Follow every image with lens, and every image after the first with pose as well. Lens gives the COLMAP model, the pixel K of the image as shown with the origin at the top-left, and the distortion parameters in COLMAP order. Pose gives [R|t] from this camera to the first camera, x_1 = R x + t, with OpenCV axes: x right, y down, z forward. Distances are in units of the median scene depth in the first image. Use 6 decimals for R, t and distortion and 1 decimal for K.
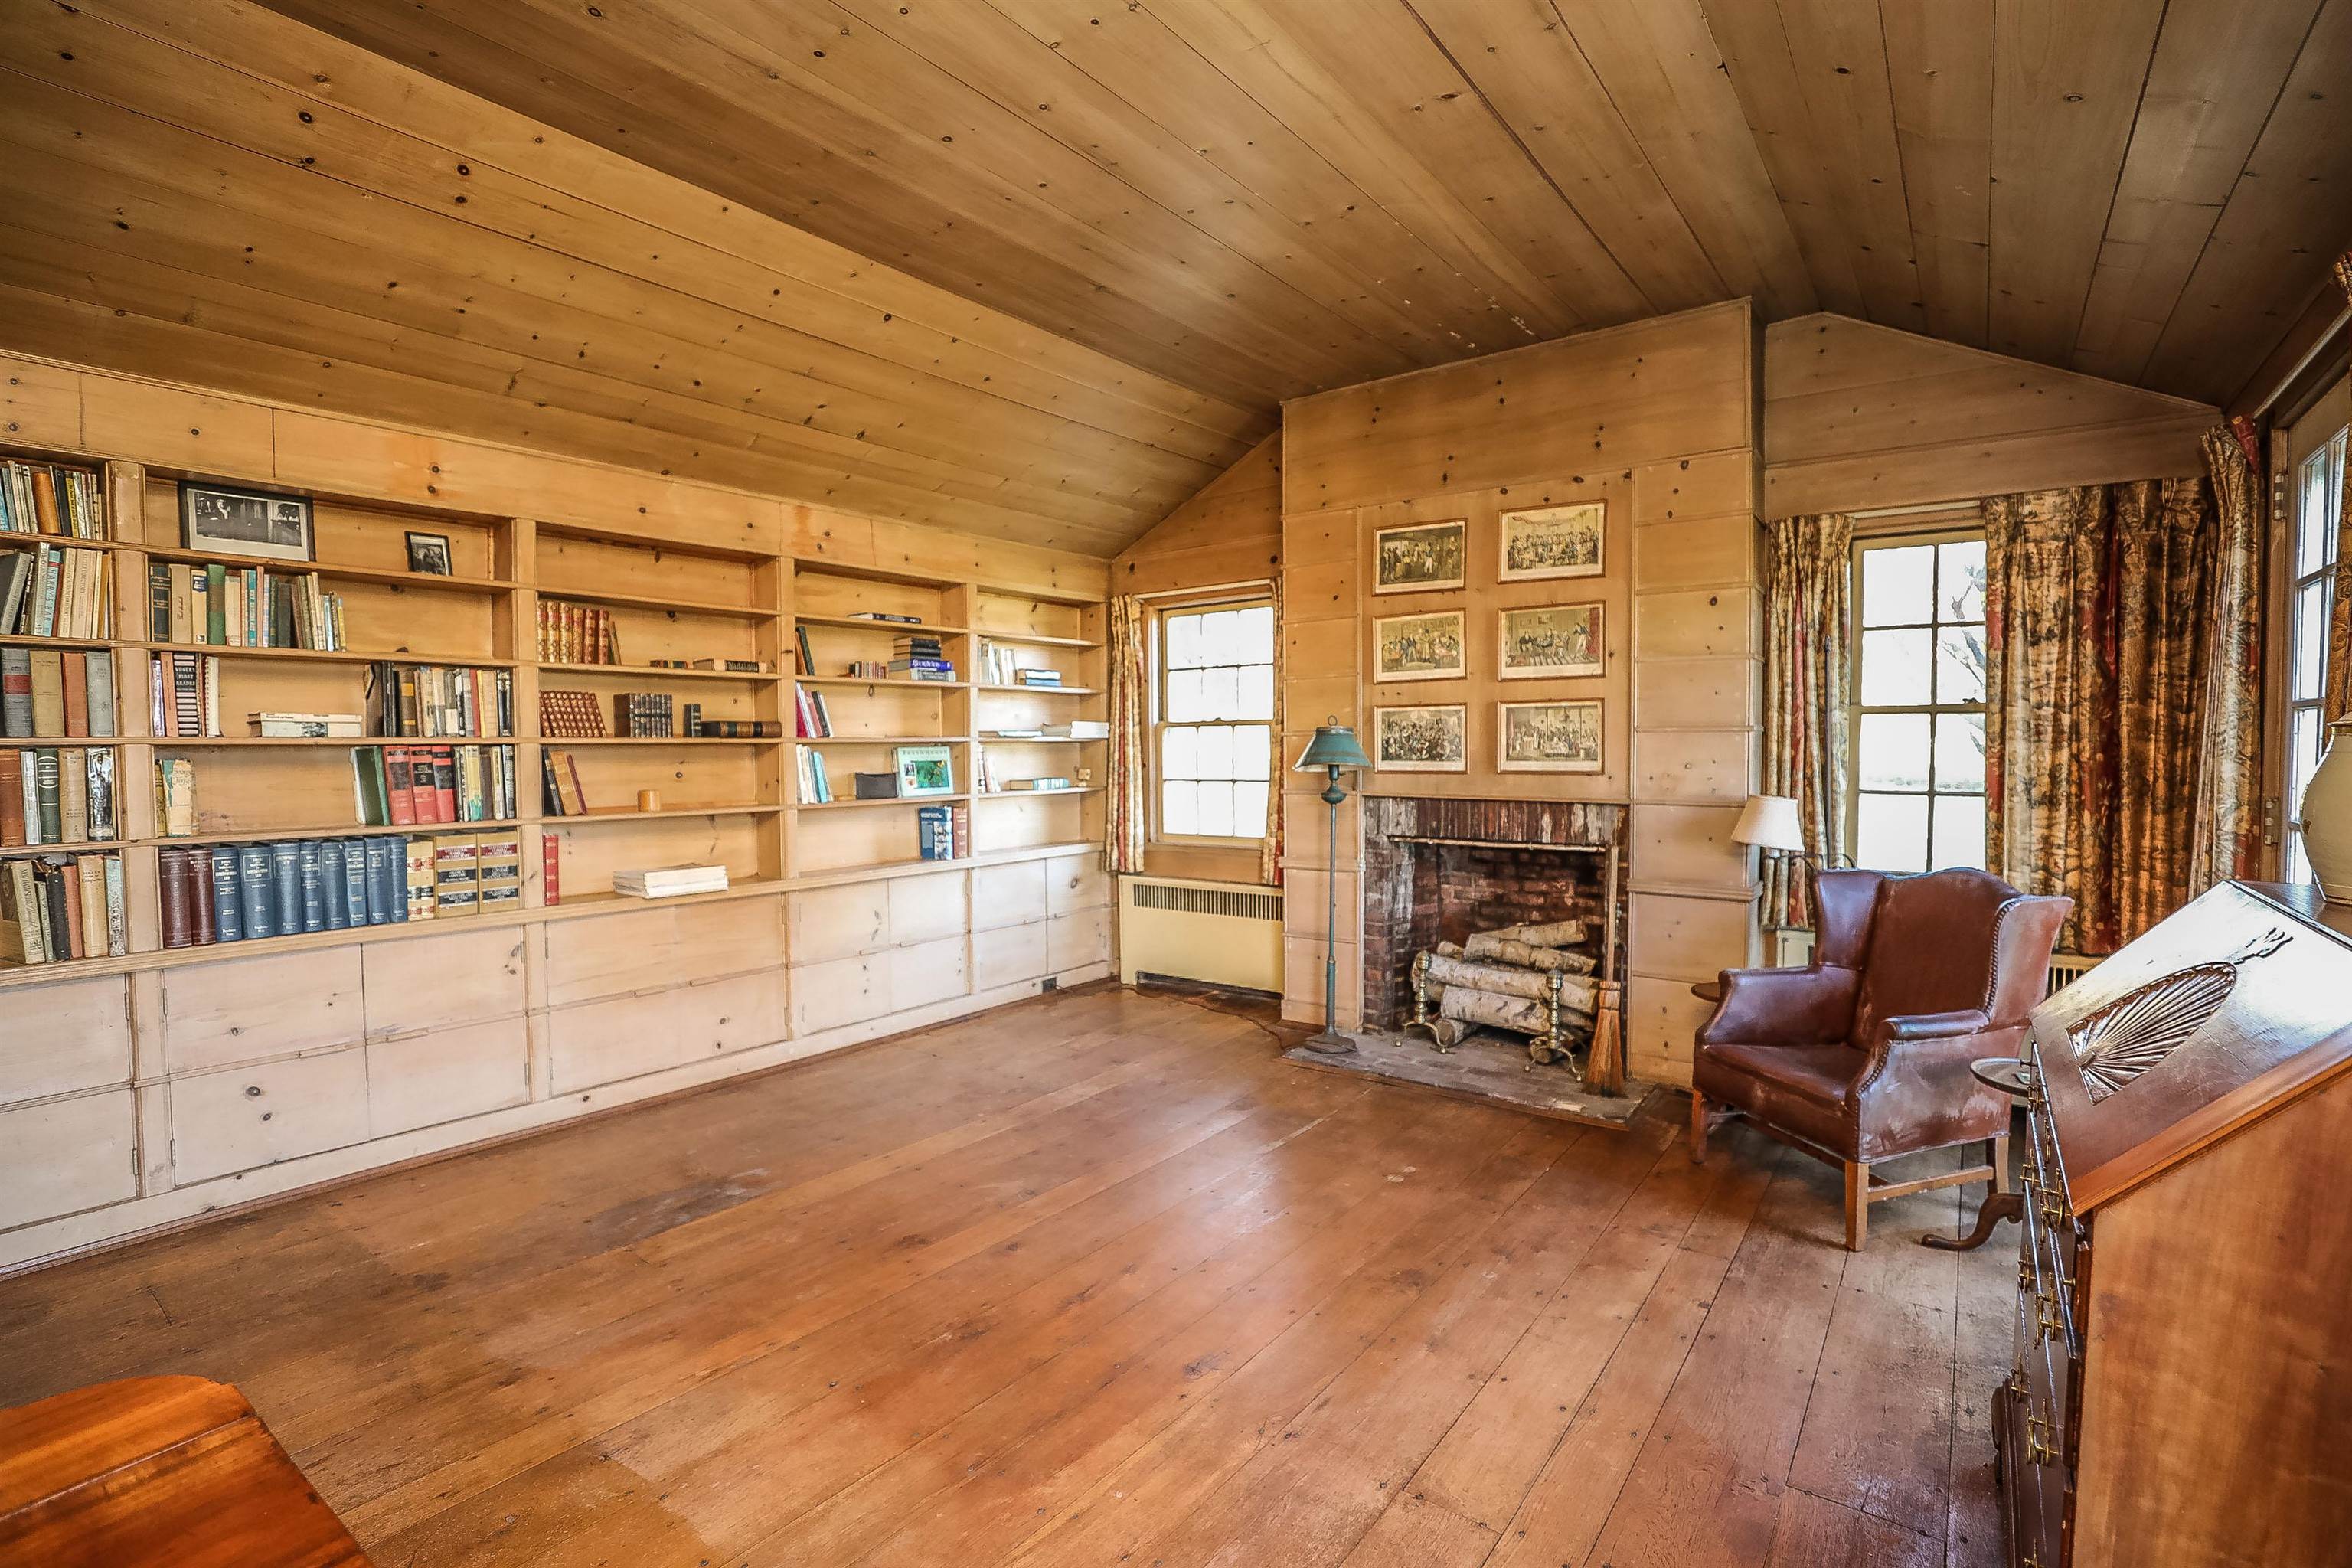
lens RADIAL K [[1064.9, 0, 1177.2], [0, 1064.9, 783.9], [0, 0, 1]] dist [-0.030728, 0.001324]
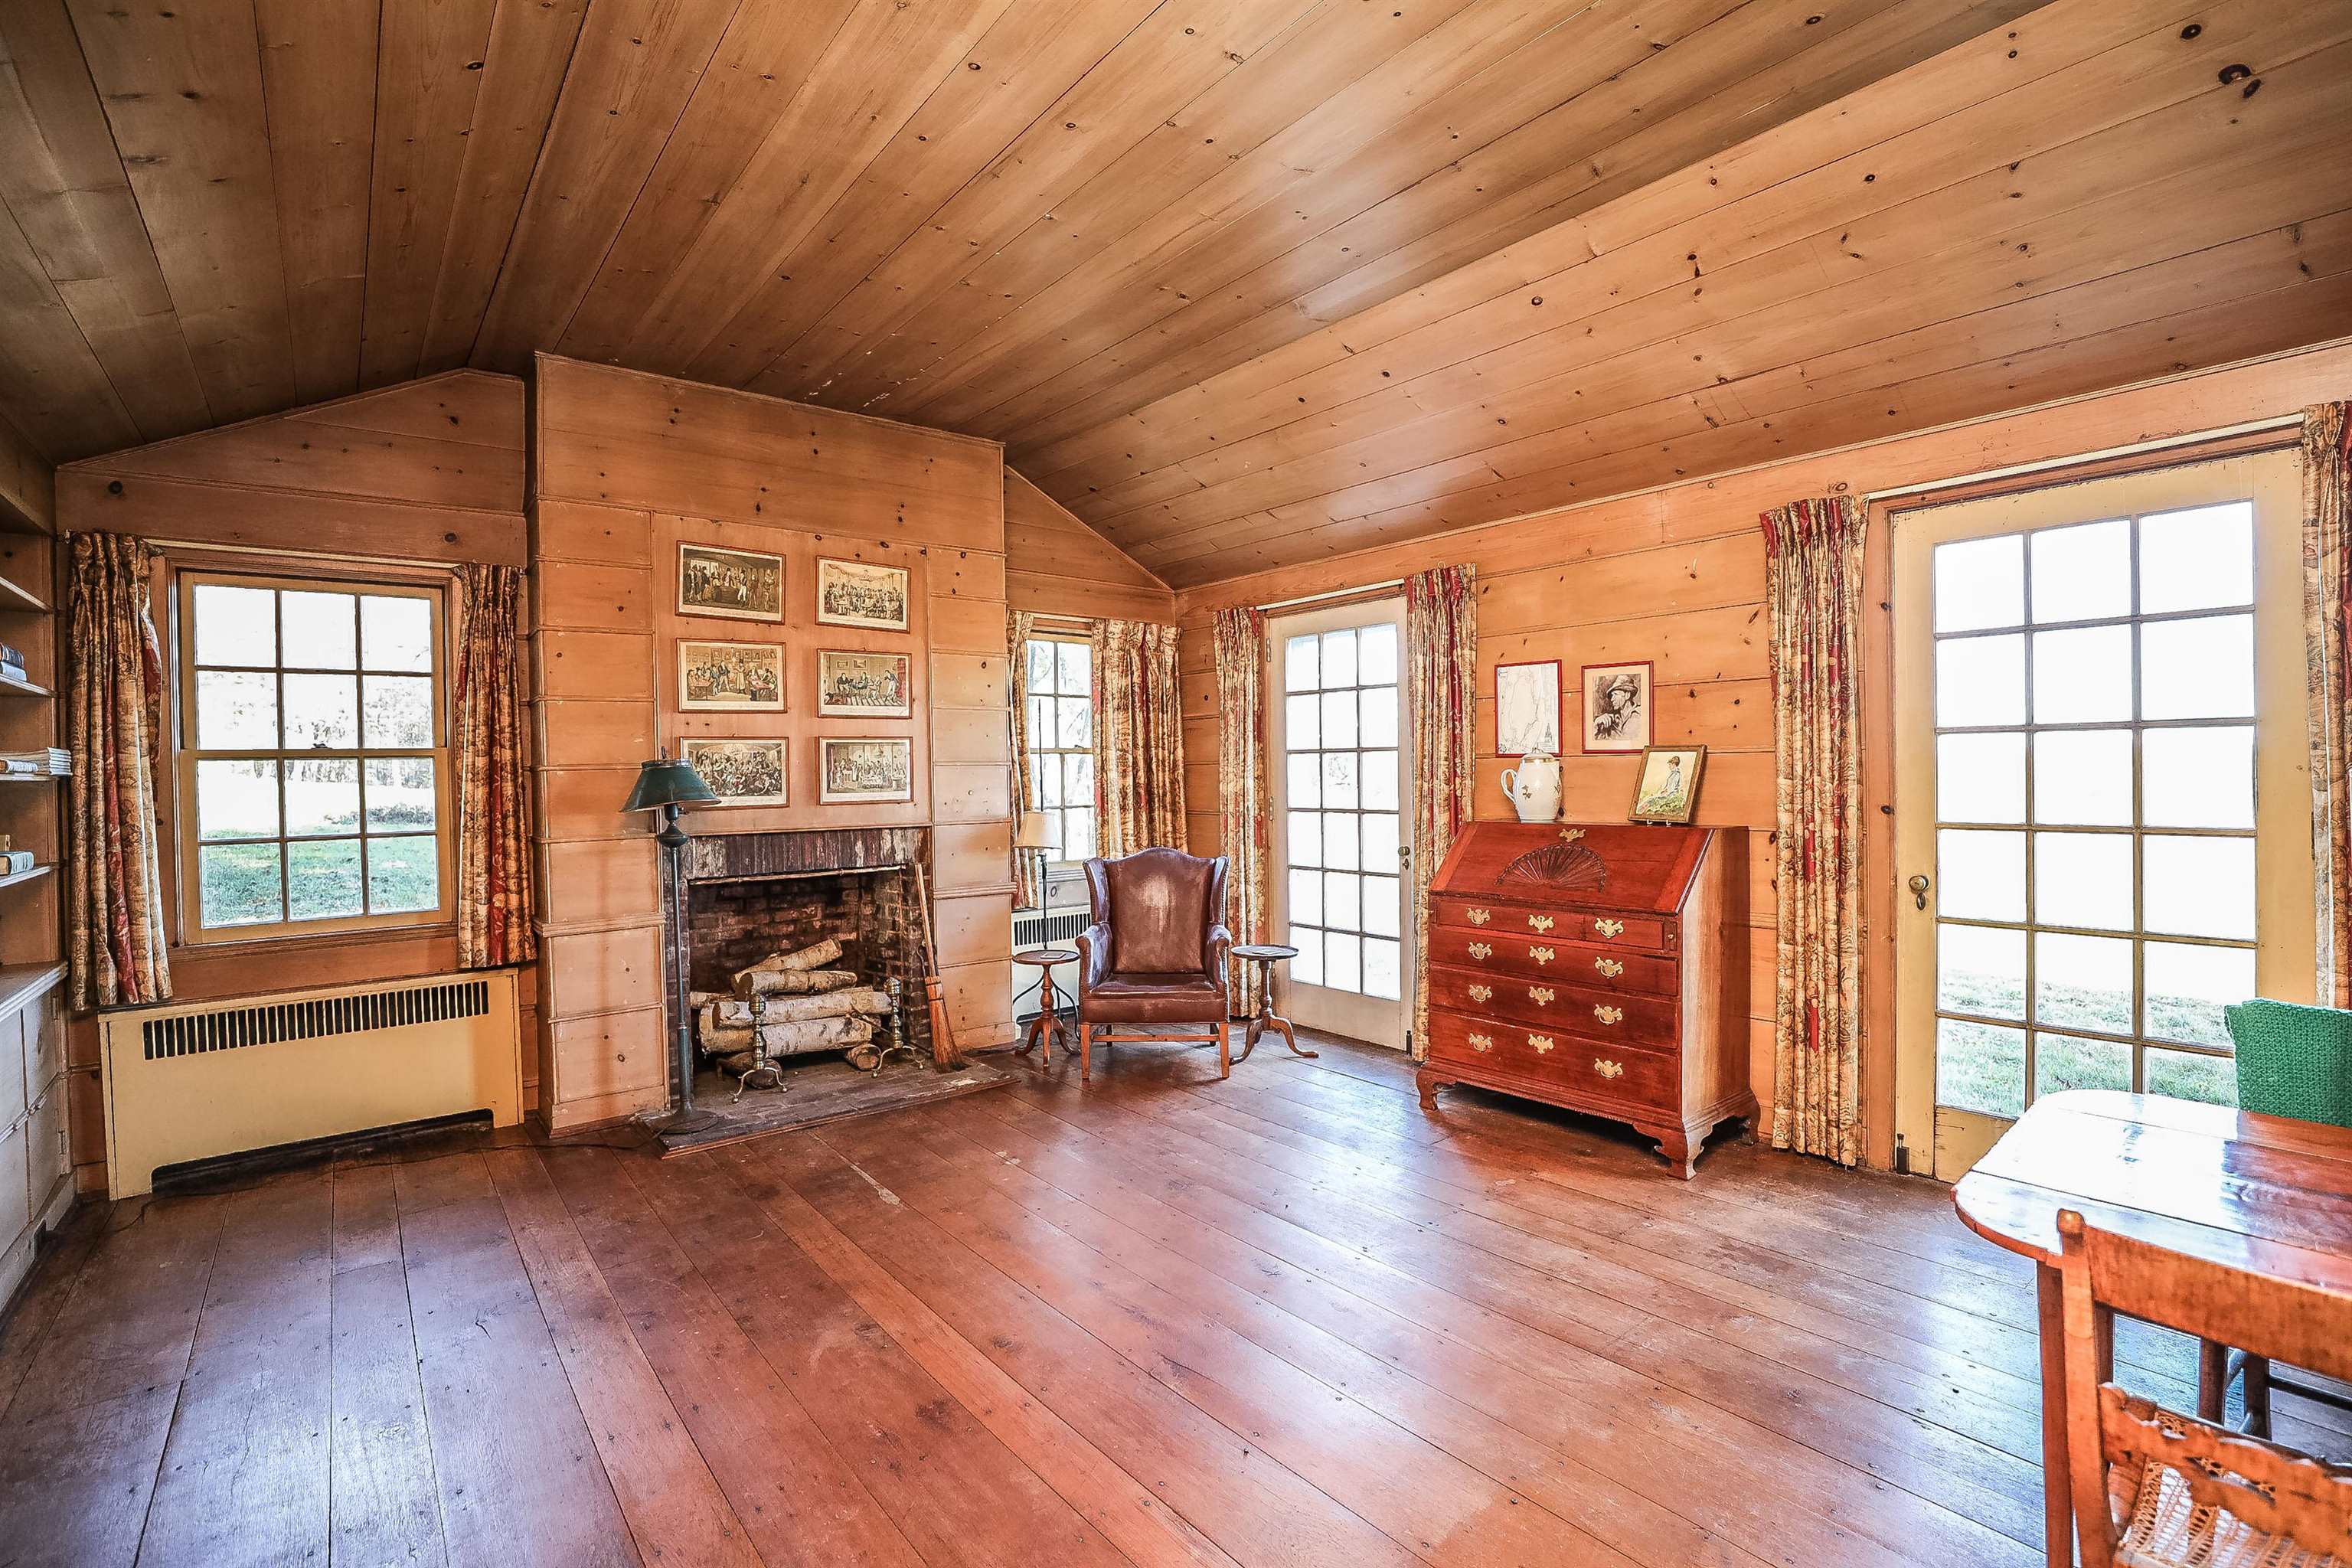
lens RADIAL K [[1064.9, 0, 1178.9], [0, 1064.9, 783.7], [0, 0, 1]] dist [-0.030728, 0.001324]
pose [[0.243619, -0.009200, 0.969827, -0.621773], [0.051707, 0.998656, -0.003515, -0.009189], [-0.968492, 0.051003, 0.243767, 0.403156]]
